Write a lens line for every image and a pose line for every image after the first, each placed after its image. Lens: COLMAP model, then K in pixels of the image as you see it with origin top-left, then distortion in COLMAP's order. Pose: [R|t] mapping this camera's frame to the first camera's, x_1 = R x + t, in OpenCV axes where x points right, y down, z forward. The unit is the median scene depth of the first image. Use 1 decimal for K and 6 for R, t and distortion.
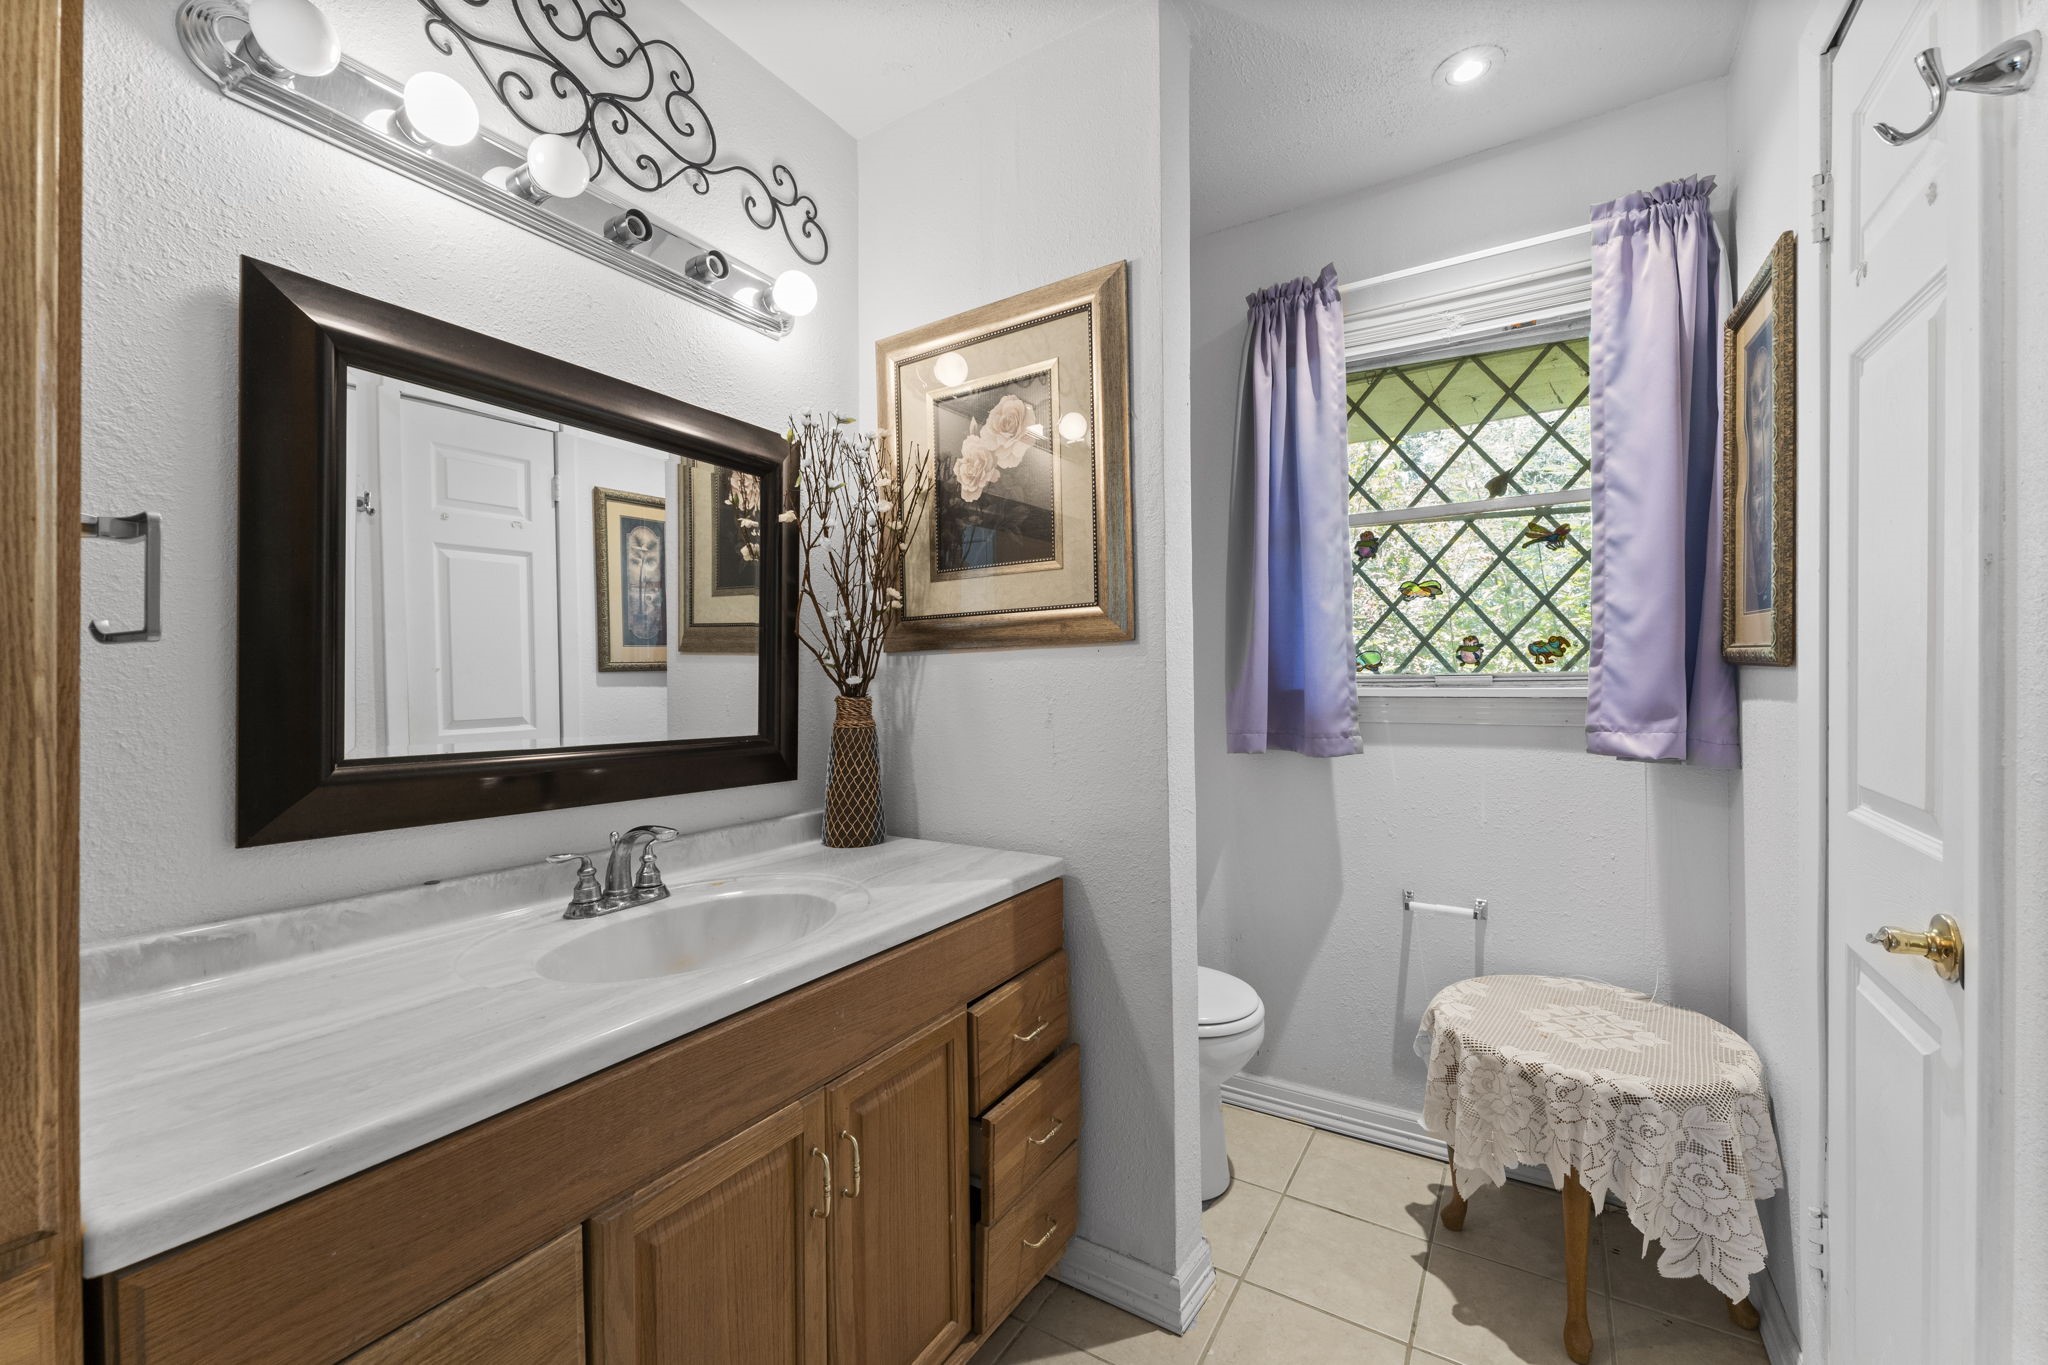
lens RADIAL K [[822.2, 0, 1025.3], [0, 822.2, 691.1], [0, 0, 1]] dist [0.001201, -0.000922]
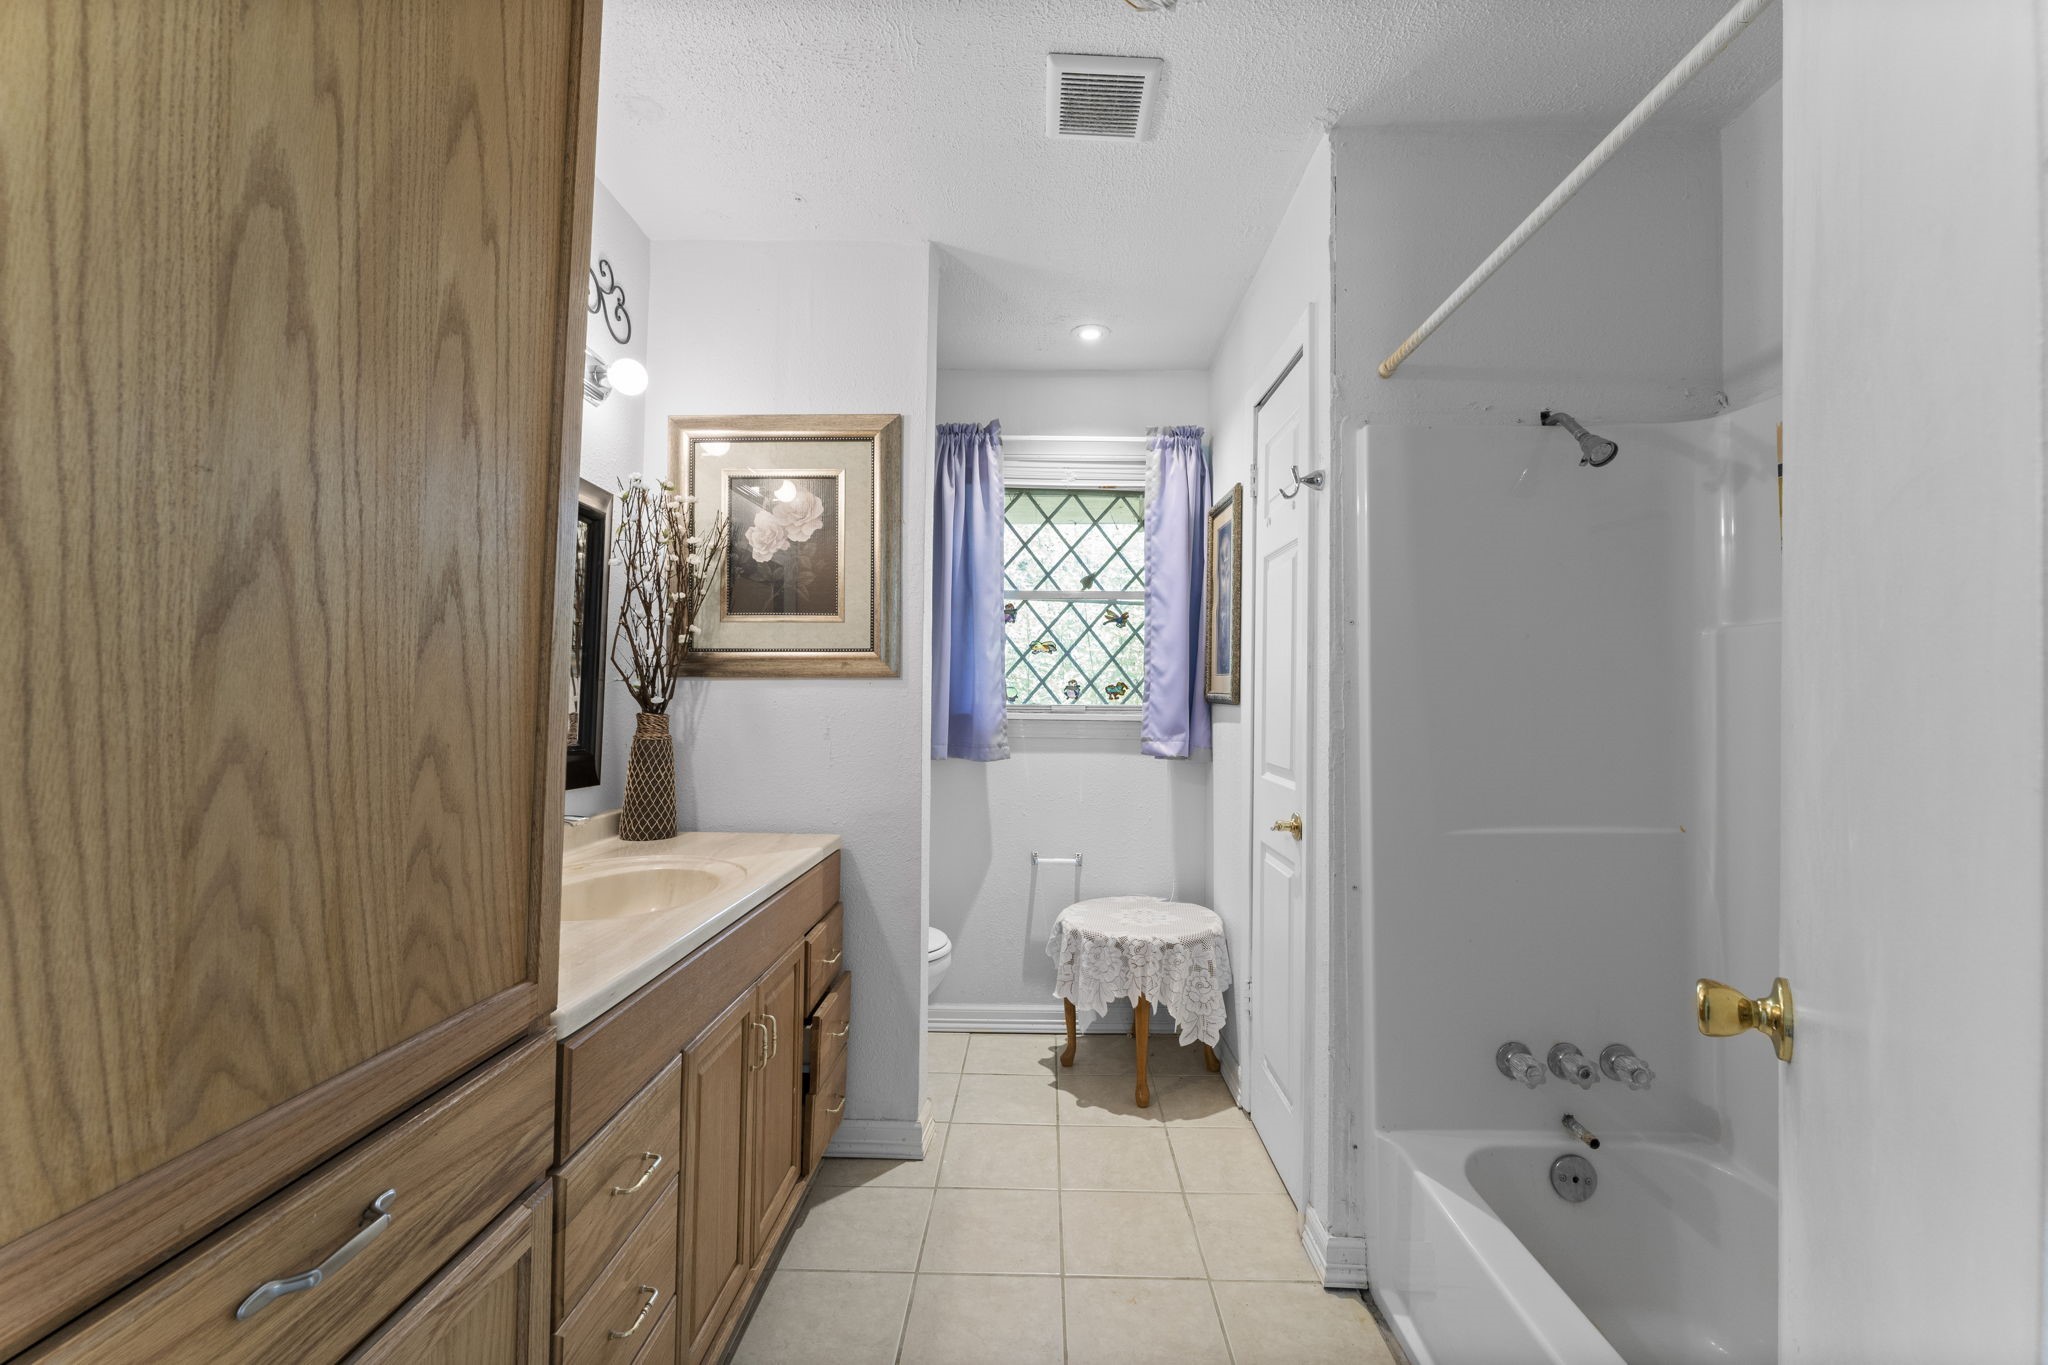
lens RADIAL K [[822.2, 0, 1026.0], [0, 822.2, 697.6], [0, 0, 1]] dist [0.001201, -0.000922]
pose [[0.859817, 0.024916, 0.509994, -0.367023], [-0.013603, 0.999572, -0.025900, 0.007116], [-0.510421, 0.015332, 0.859788, -0.308736]]
